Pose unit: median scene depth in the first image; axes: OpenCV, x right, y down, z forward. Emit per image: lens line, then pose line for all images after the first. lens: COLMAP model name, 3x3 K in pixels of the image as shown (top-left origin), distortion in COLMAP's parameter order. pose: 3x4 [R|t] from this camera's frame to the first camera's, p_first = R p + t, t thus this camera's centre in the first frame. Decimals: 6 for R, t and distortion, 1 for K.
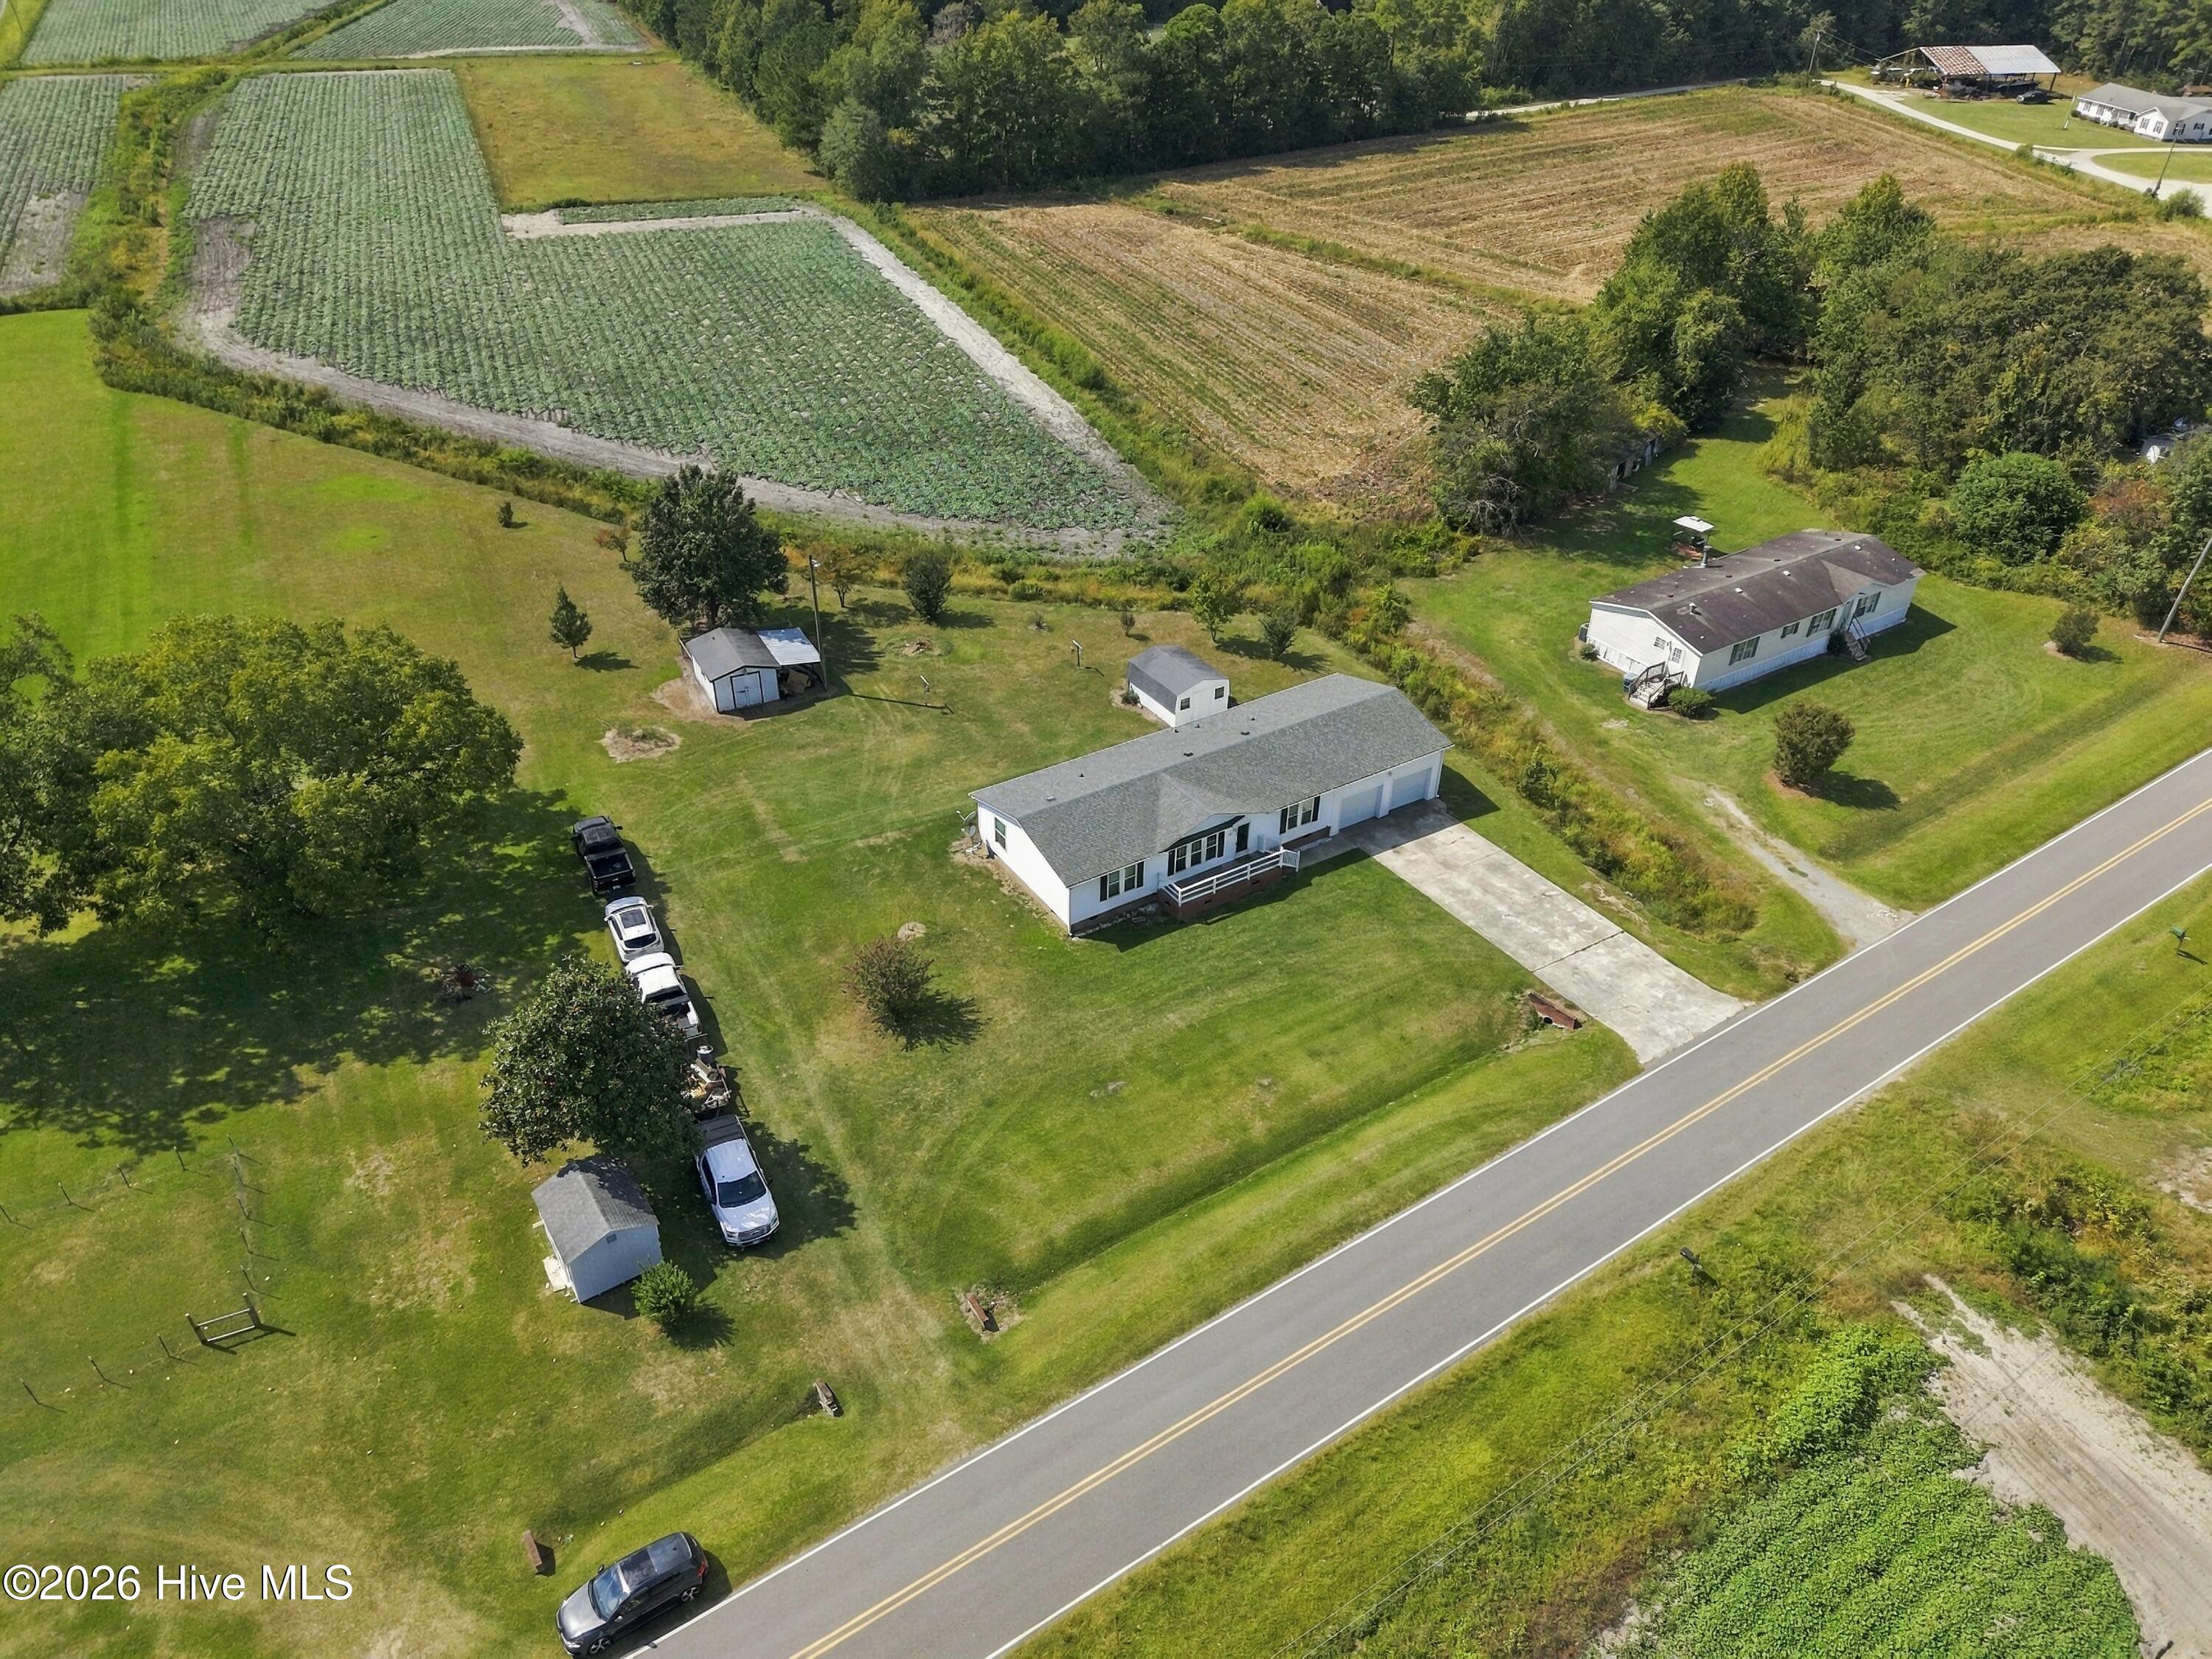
lens RADIAL K [[1476.4, 0, 1099.1], [0, 1476.4, 834.6], [0, 0, 1]] dist [0.031089, -0.028402]
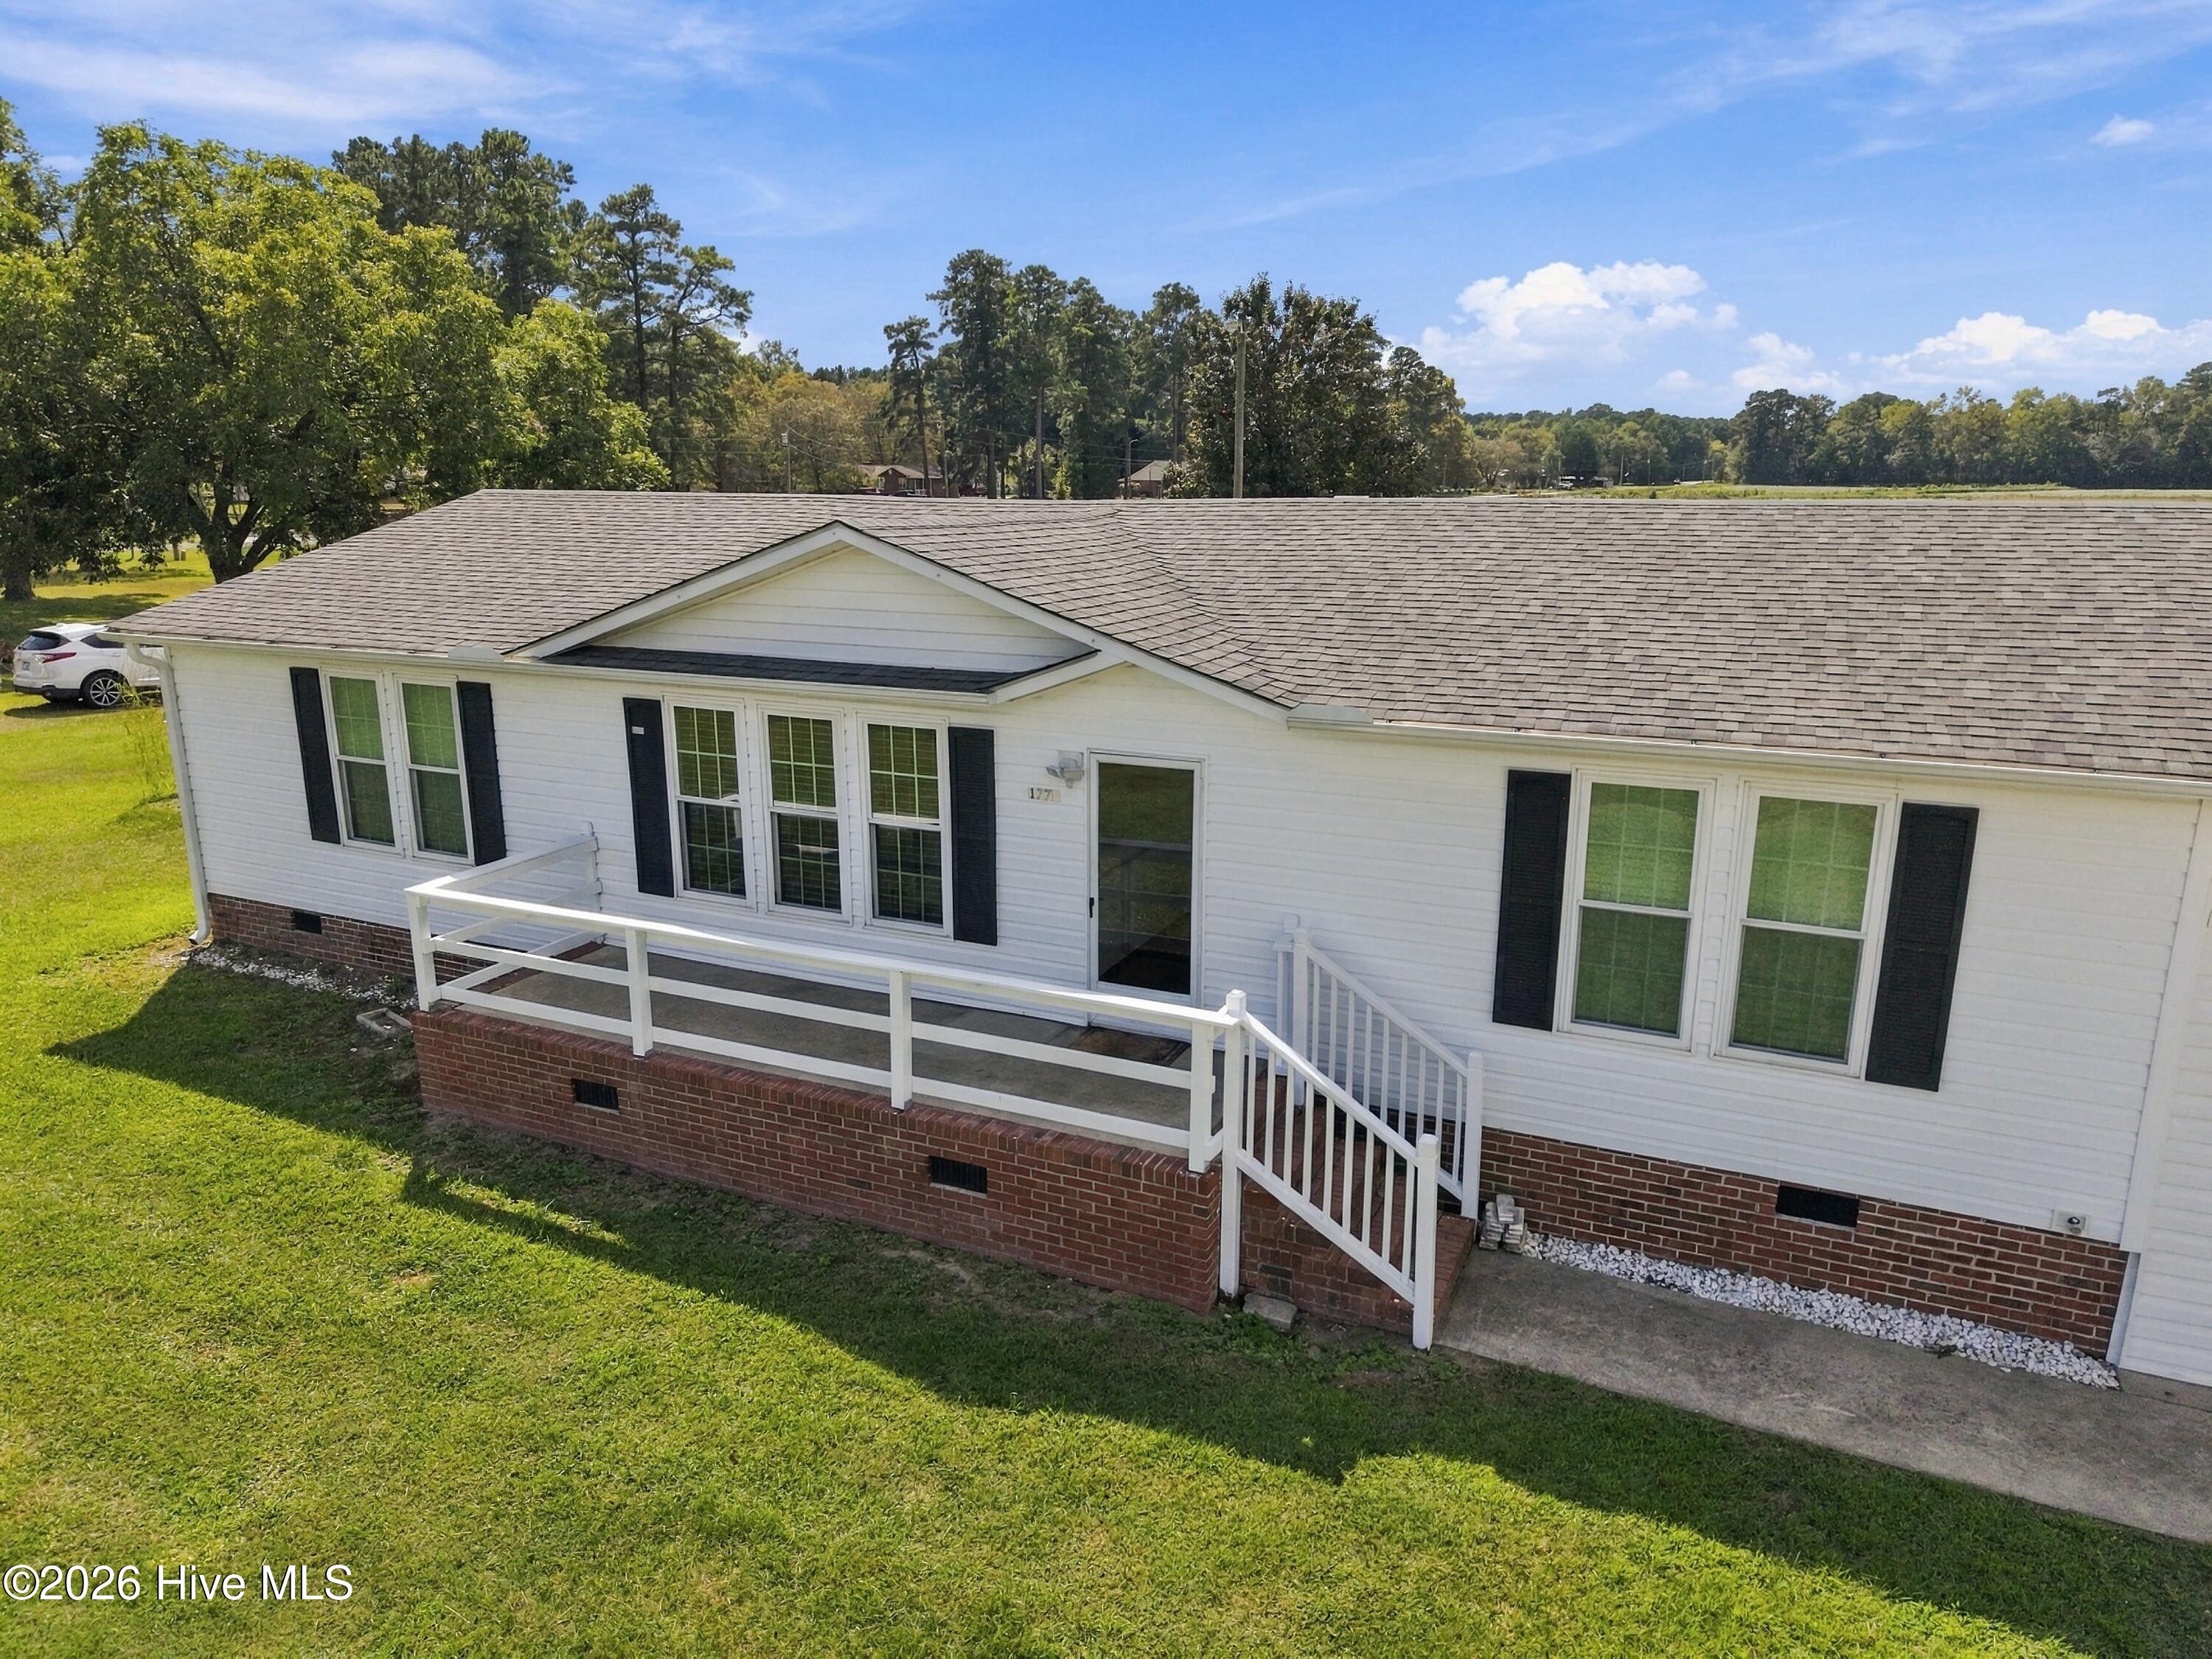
lens RADIAL K [[1476.4, 0, 1098.5], [0, 1476.4, 827.0], [0, 0, 1]] dist [0.031089, -0.028402]
pose [[0.521560, 0.185393, -0.832829, 0.213338], [-0.474718, 0.874124, -0.102708, 0.014751], [0.708955, 0.448928, 0.543918, 0.934204]]
